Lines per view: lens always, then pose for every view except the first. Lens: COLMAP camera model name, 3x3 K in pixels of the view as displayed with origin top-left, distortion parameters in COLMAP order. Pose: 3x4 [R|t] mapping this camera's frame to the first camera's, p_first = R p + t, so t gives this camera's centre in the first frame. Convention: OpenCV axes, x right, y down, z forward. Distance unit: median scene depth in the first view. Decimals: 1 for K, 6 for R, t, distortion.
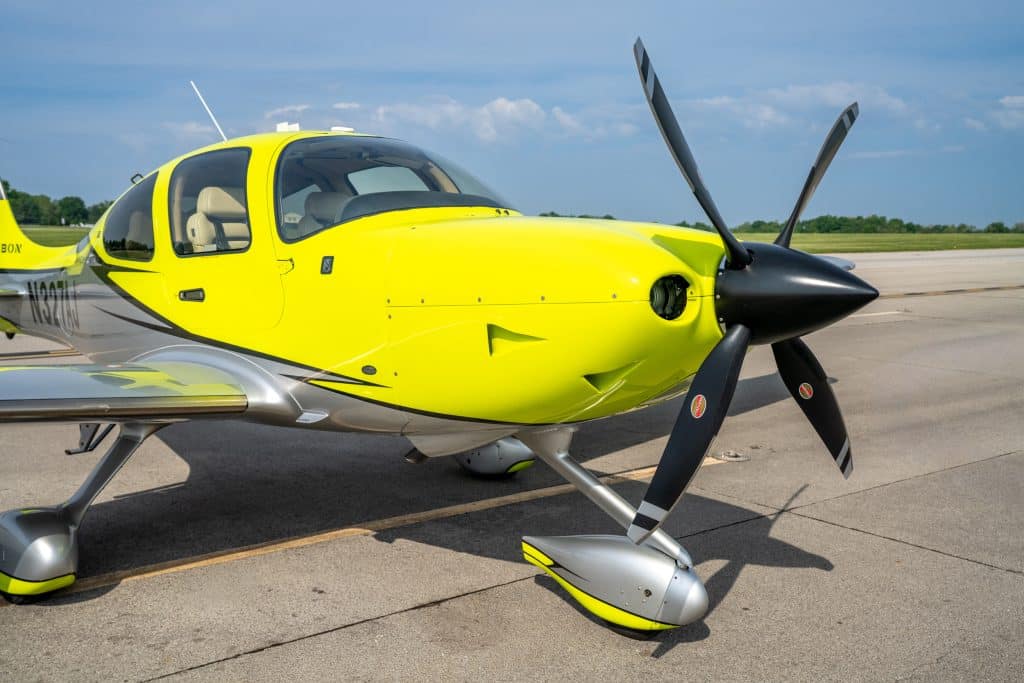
lens RADIAL K [[1009.8, 0, 512.0], [0, 1009.8, 341.5], [0, 0, 1]] dist [0.058865, 0.021807]
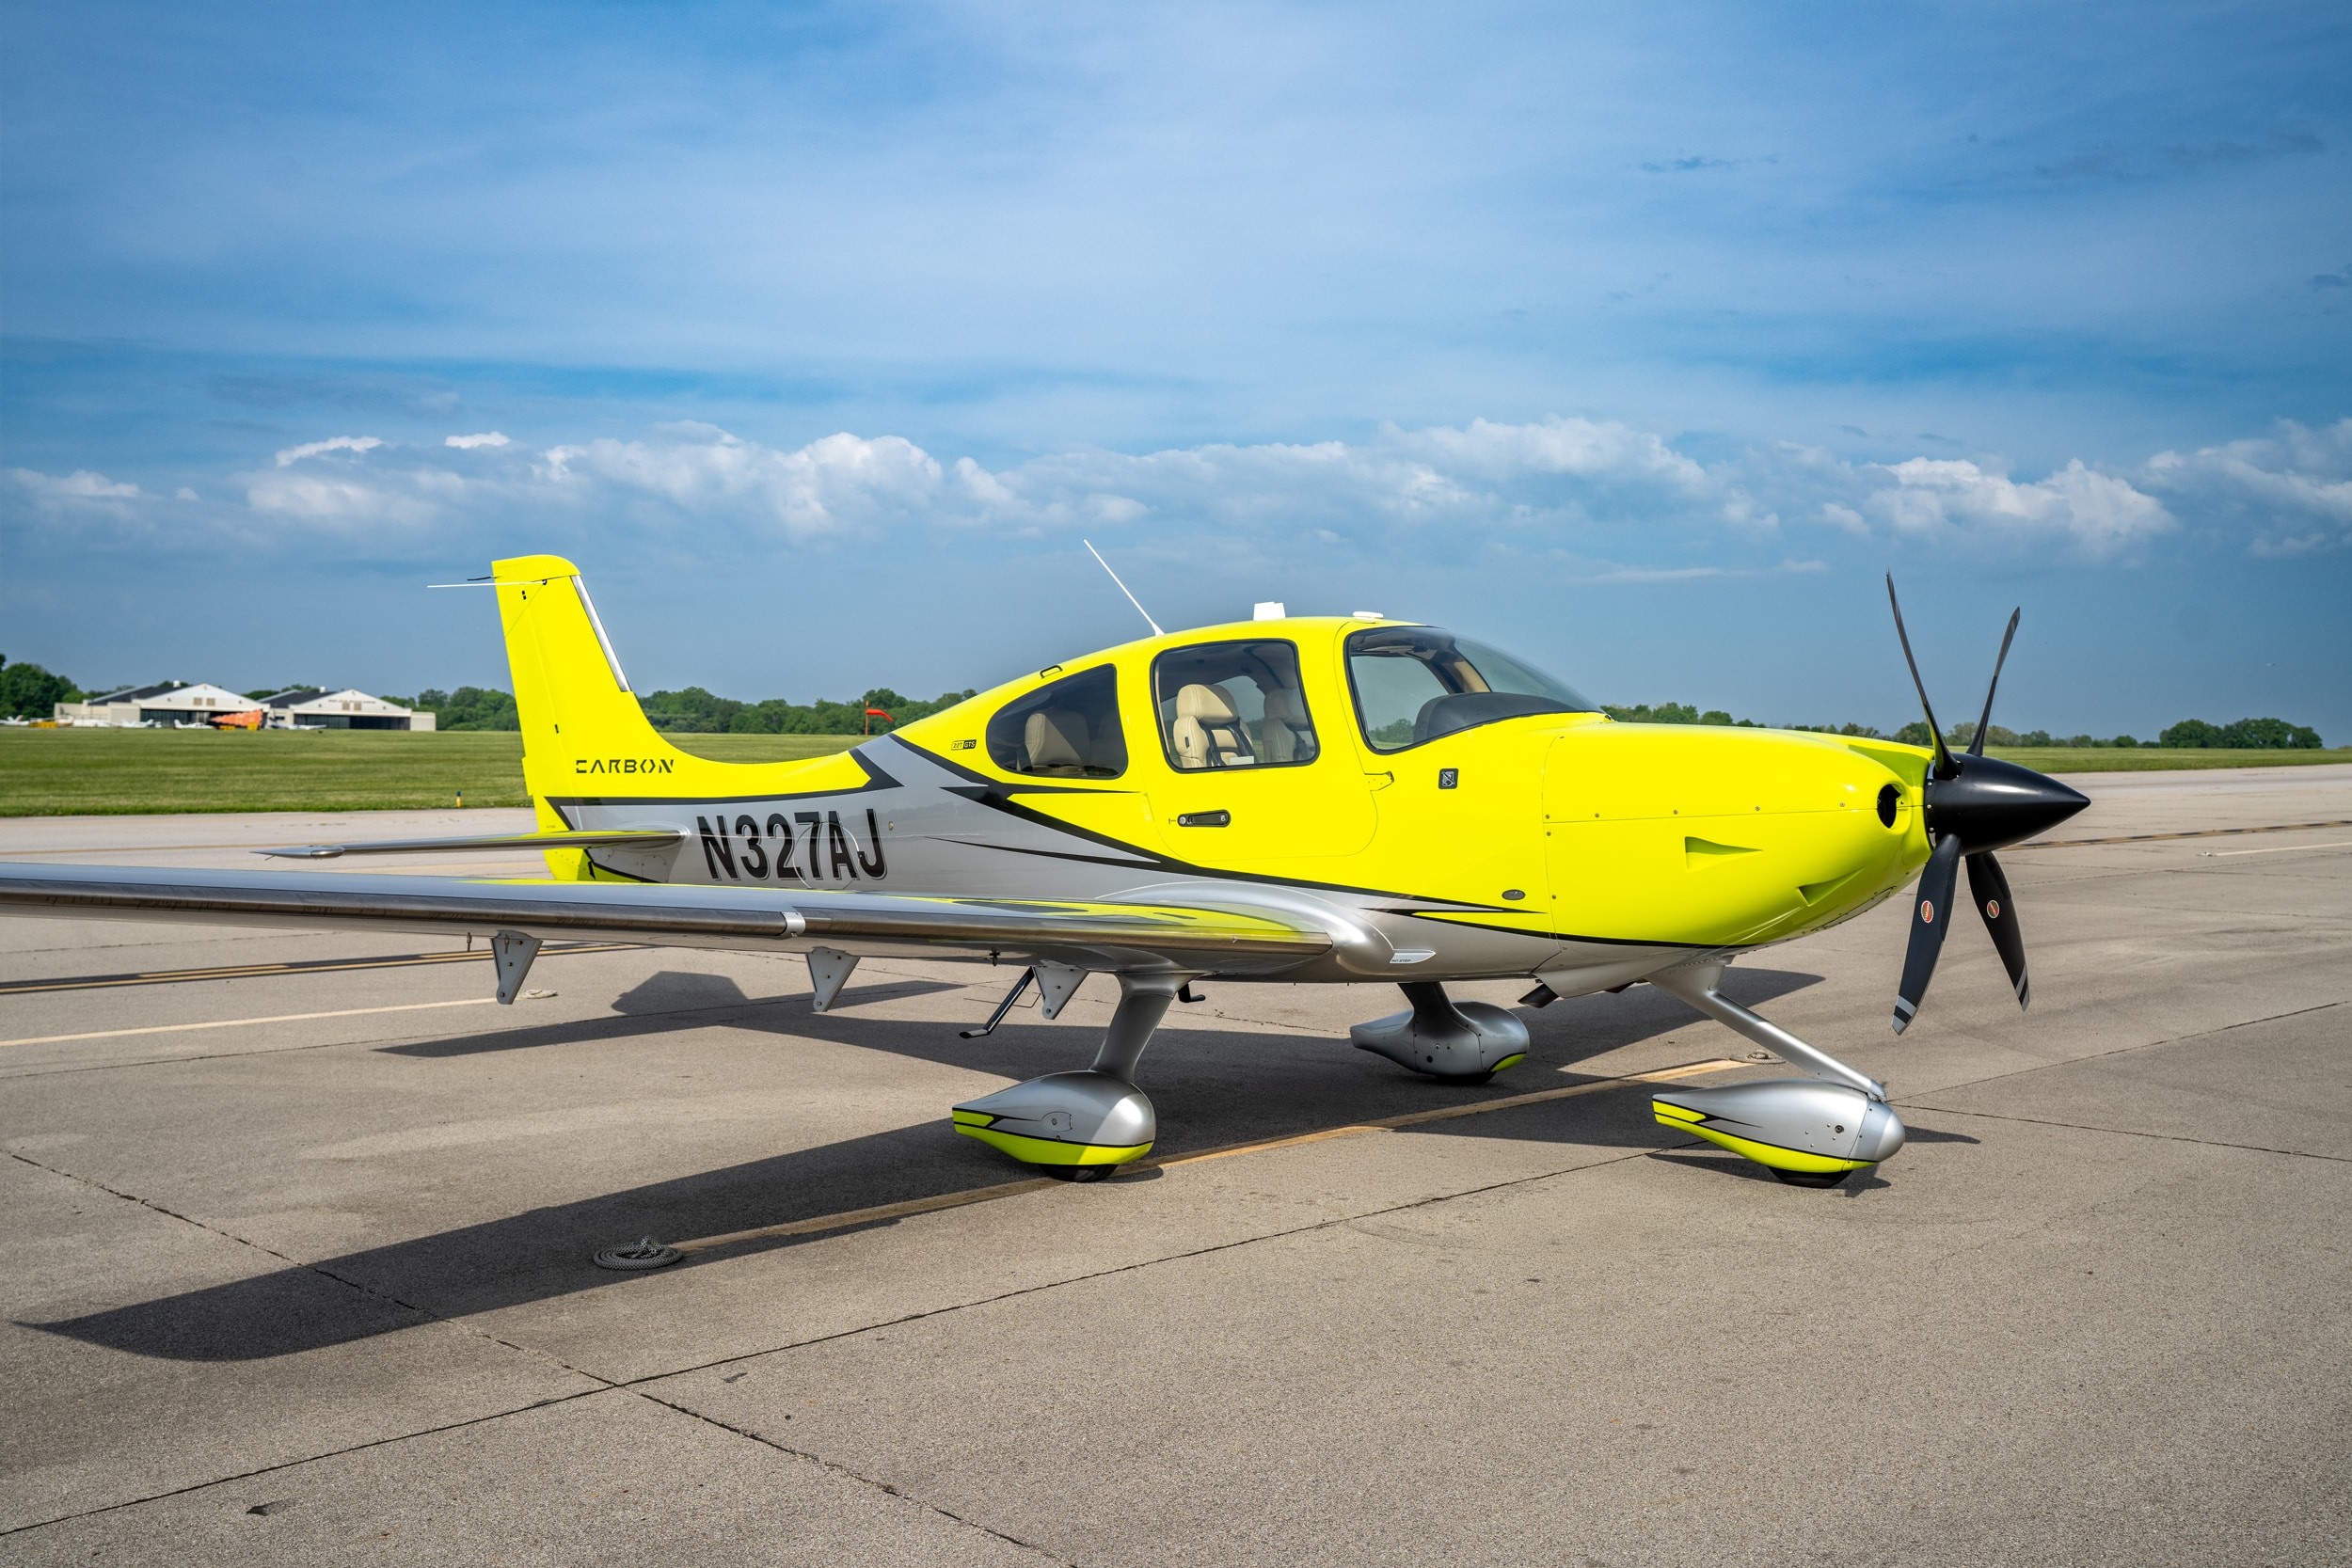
lens RADIAL K [[2319.2, 0, 1176.0], [0, 2319.2, 784.0], [0, 0, 1]] dist [0.058865, 0.021807]
pose [[0.990880, -0.001375, 0.134742, -0.687838], [0.013085, 0.996204, -0.086063, 0.099644], [-0.134112, 0.087041, 0.987136, -0.960236]]
